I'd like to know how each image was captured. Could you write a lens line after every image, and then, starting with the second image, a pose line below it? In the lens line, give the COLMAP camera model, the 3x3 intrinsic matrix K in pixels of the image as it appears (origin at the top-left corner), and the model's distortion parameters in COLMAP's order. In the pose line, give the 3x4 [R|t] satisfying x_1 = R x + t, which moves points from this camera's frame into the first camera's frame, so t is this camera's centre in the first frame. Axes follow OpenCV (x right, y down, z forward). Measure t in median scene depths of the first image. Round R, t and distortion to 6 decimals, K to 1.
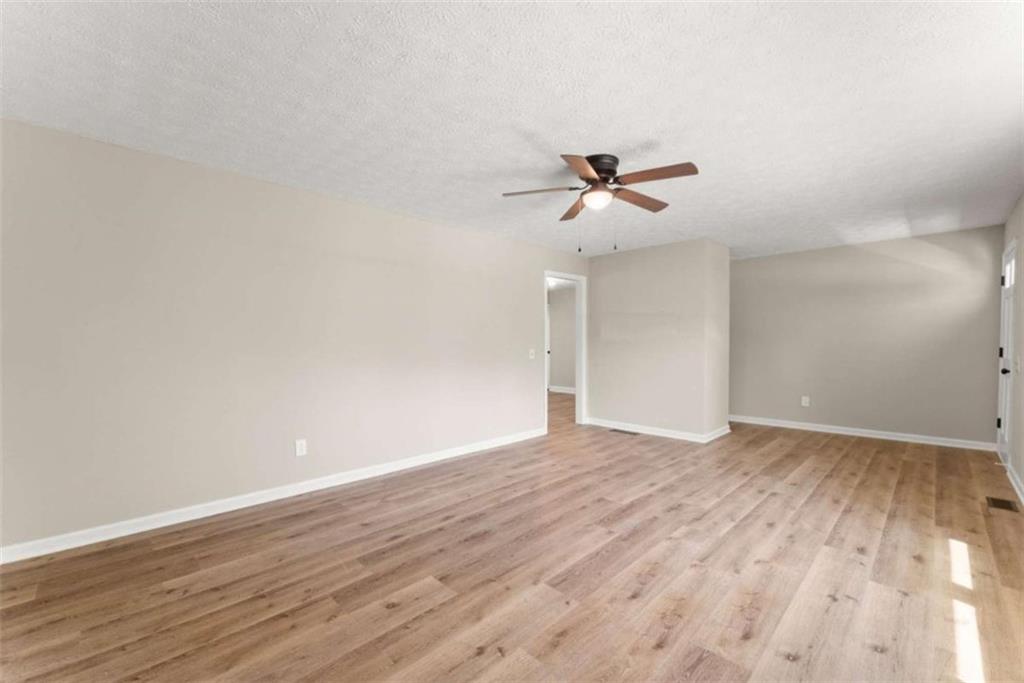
lens RADIAL K [[420.2, 0, 515.1], [0, 420.2, 341.4], [0, 0, 1]] dist [0.000528, -0.000139]
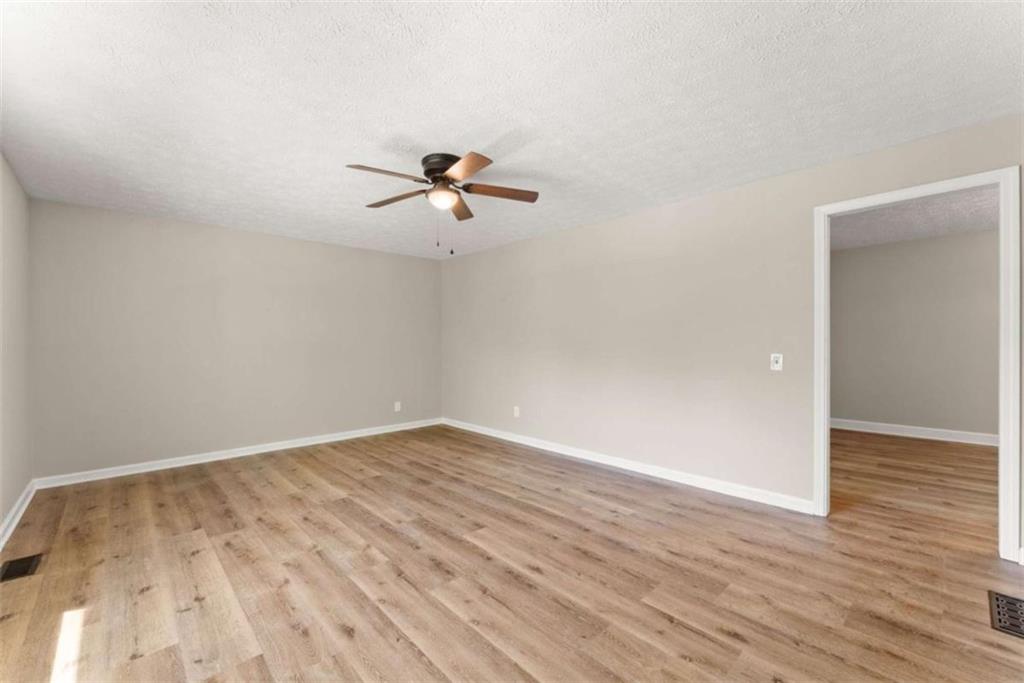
lens RADIAL K [[420.2, 0, 515.1], [0, 420.2, 341.4], [0, 0, 1]] dist [0.000528, -0.000139]
pose [[-0.025603, 0.003419, -0.999666, 1.193093], [0.007403, 0.999967, 0.003230, -0.009586], [0.999645, -0.007318, -0.025628, 1.221404]]
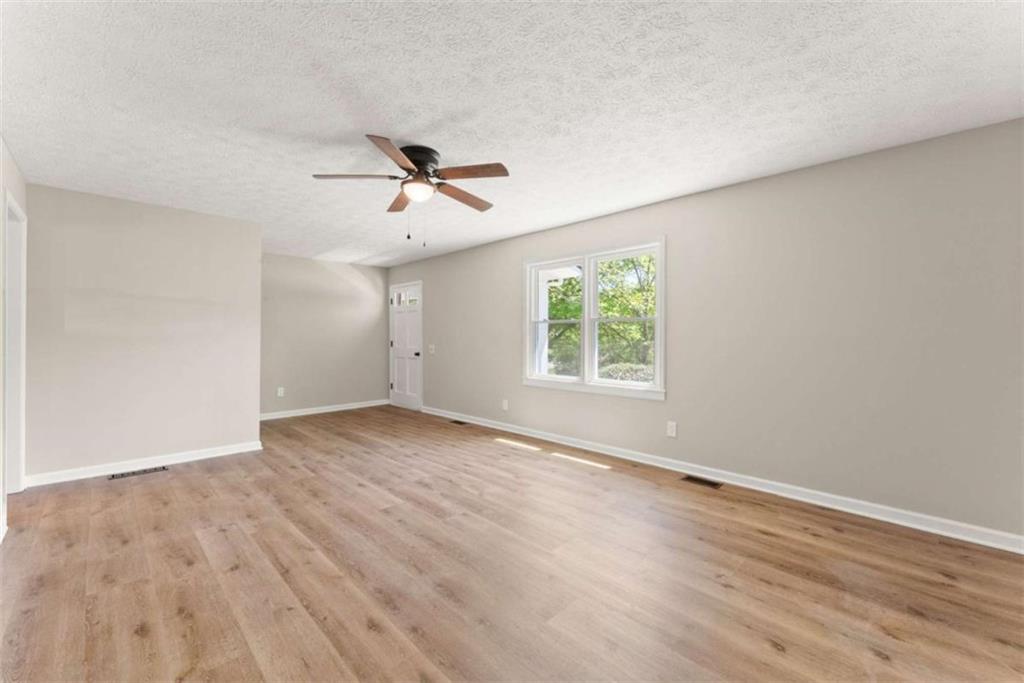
lens RADIAL K [[410.7, 0, 509.7], [0, 410.7, 335.3], [0, 0, 1]] dist [-0.001116, -0.000140]
pose [[0.013214, 0.005847, 0.999896, -0.761289], [-0.002039, 0.999981, -0.005821, 0.000828], [-0.999911, -0.001962, 0.013225, 0.800264]]
